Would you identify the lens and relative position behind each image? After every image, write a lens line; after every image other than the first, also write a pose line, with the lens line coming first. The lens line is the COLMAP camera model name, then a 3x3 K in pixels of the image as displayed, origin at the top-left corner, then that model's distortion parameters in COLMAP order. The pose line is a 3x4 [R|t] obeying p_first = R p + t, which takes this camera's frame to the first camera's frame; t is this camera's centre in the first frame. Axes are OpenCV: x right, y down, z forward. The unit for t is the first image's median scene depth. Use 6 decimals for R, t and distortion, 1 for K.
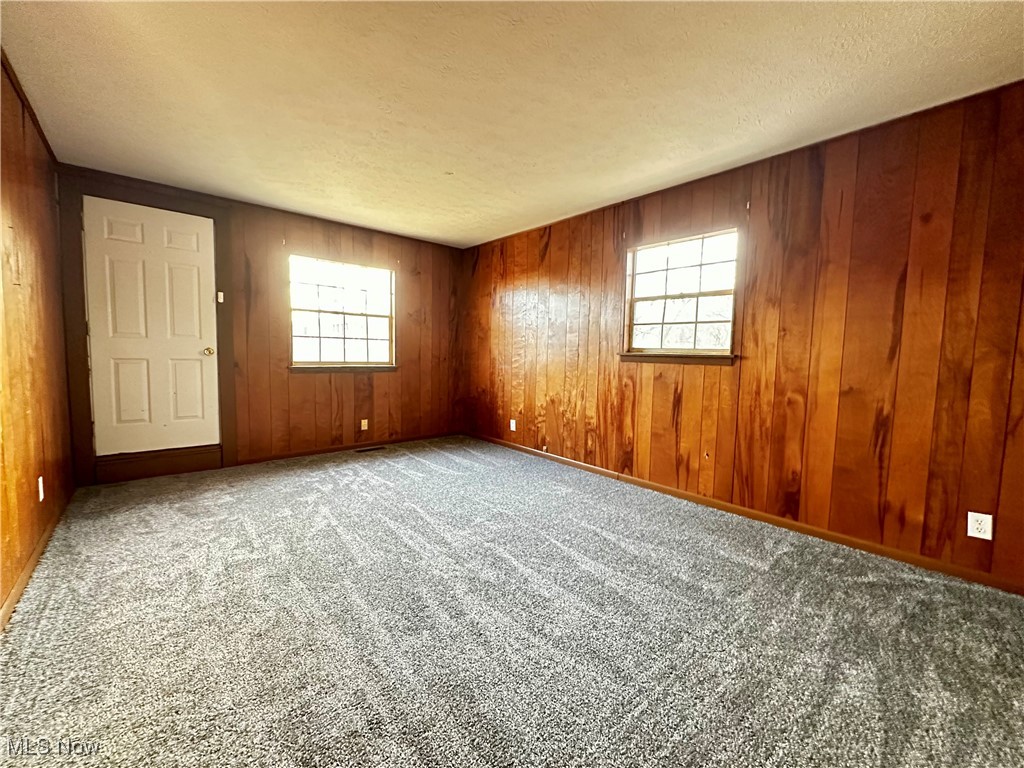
lens RADIAL K [[408.7, 0, 512.0], [0, 408.7, 384.0], [0, 0, 1]] dist [-0.000608, 0.000077]
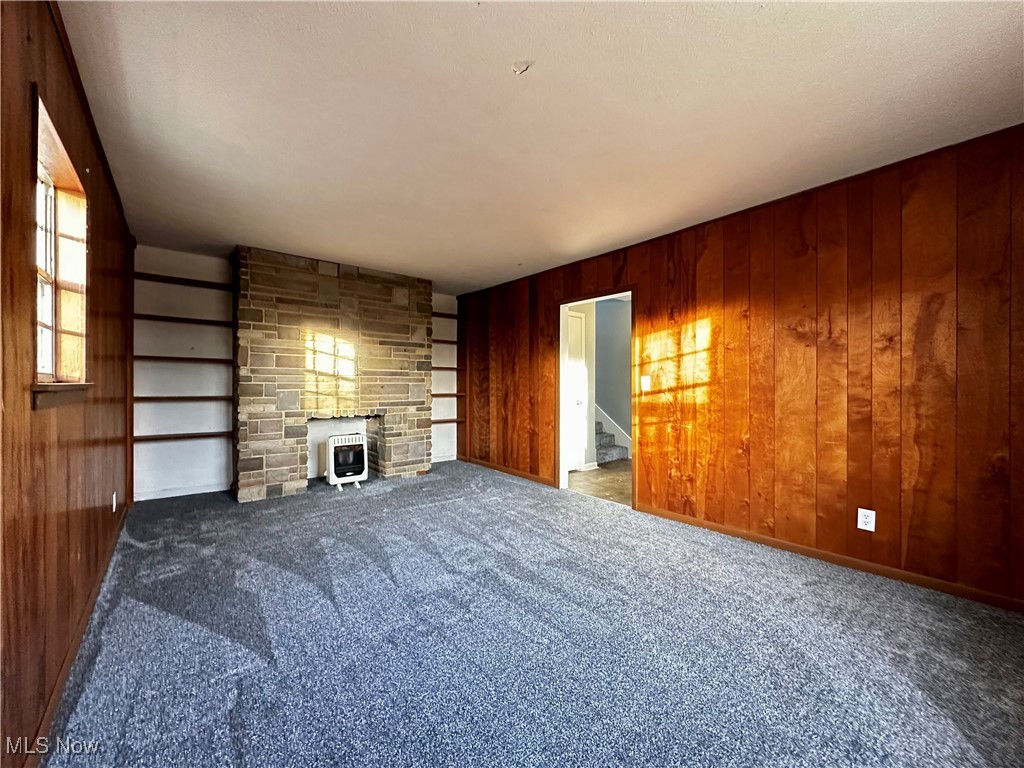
lens RADIAL K [[408.7, 0, 512.0], [0, 408.7, 384.0], [0, 0, 1]] dist [-0.000608, 0.000077]
pose [[-0.998996, -0.022673, 0.038633, -0.176151], [-0.019435, 0.996423, 0.082243, -0.131922], [-0.040359, 0.081410, -0.995863, 1.591153]]
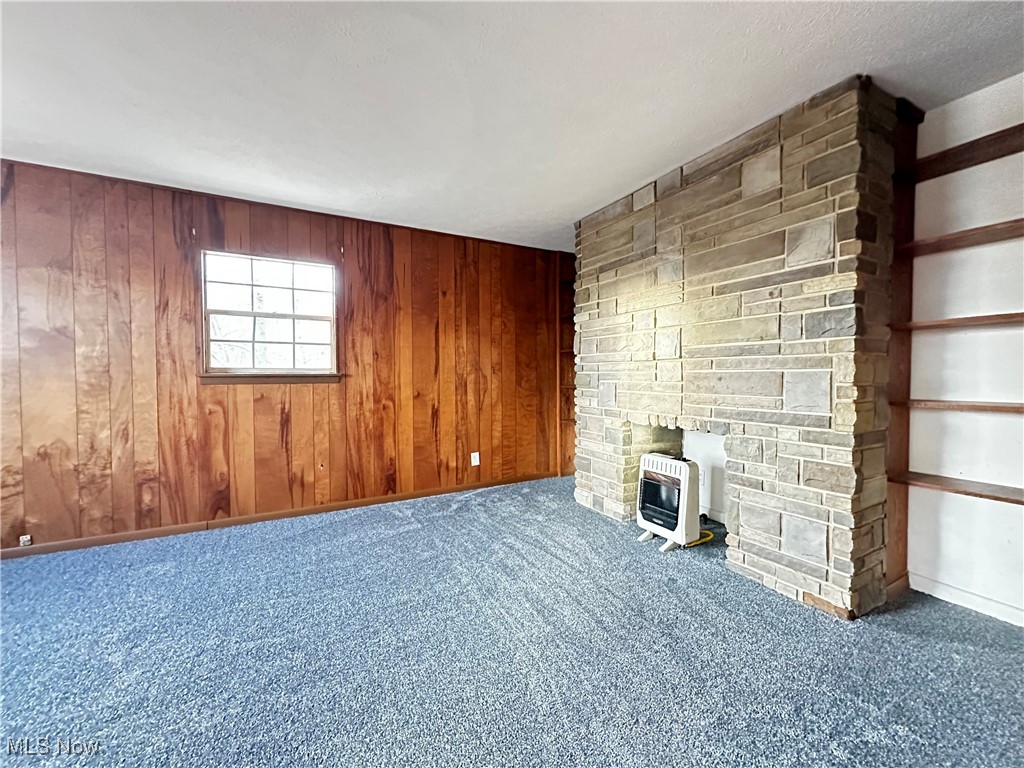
lens RADIAL K [[408.7, 0, 512.0], [0, 408.7, 384.0], [0, 0, 1]] dist [-0.000608, 0.000077]
pose [[0.224913, -0.042422, 0.973455, -0.472395], [0.087010, 0.995935, 0.023299, -0.024727], [-0.970486, 0.079460, 0.227690, 0.251672]]
